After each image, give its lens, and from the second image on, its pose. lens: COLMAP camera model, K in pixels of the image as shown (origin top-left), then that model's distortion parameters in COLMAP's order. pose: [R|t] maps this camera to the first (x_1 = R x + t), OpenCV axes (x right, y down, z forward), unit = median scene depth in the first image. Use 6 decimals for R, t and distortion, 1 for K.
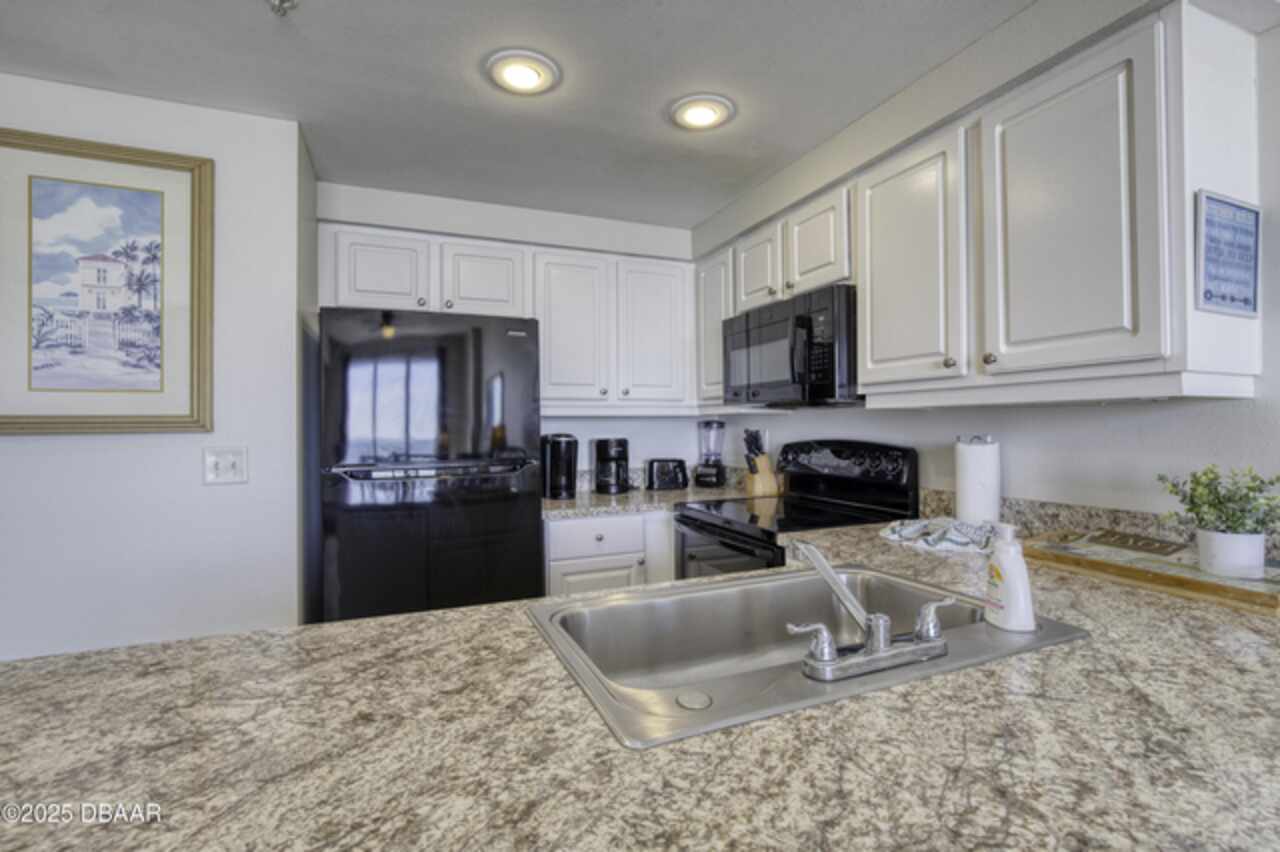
lens RADIAL K [[584.8, 0, 636.6], [0, 584.8, 426.6], [0, 0, 1]] dist [0.000767, -0.000036]
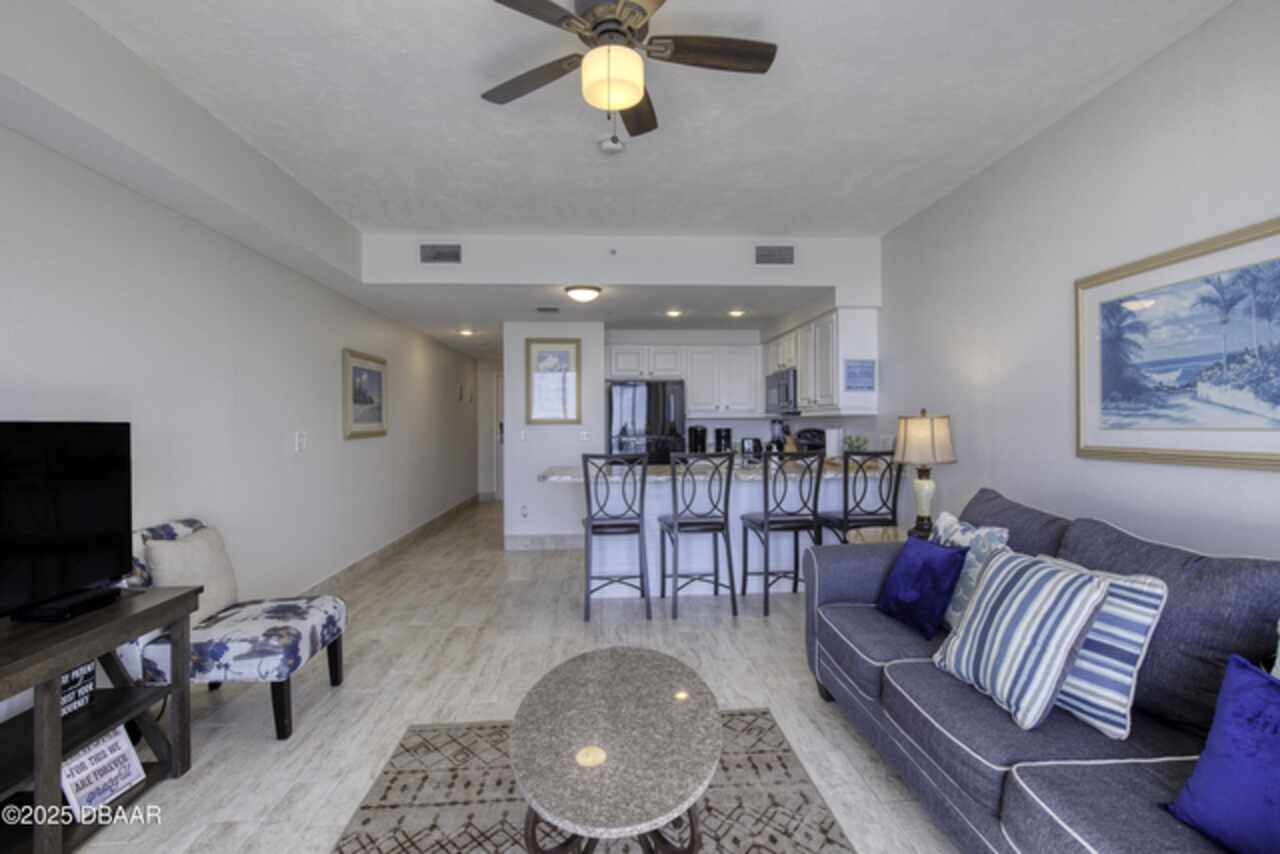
lens RADIAL K [[584.8, 0, 639.4], [0, 584.8, 425.9], [0, 0, 1]] dist [0.000767, -0.000036]
pose [[0.948524, 0.005167, -0.316664, 0.374836], [-0.003299, 0.999974, 0.006437, -0.001400], [0.316689, -0.005061, 0.948516, -1.221830]]
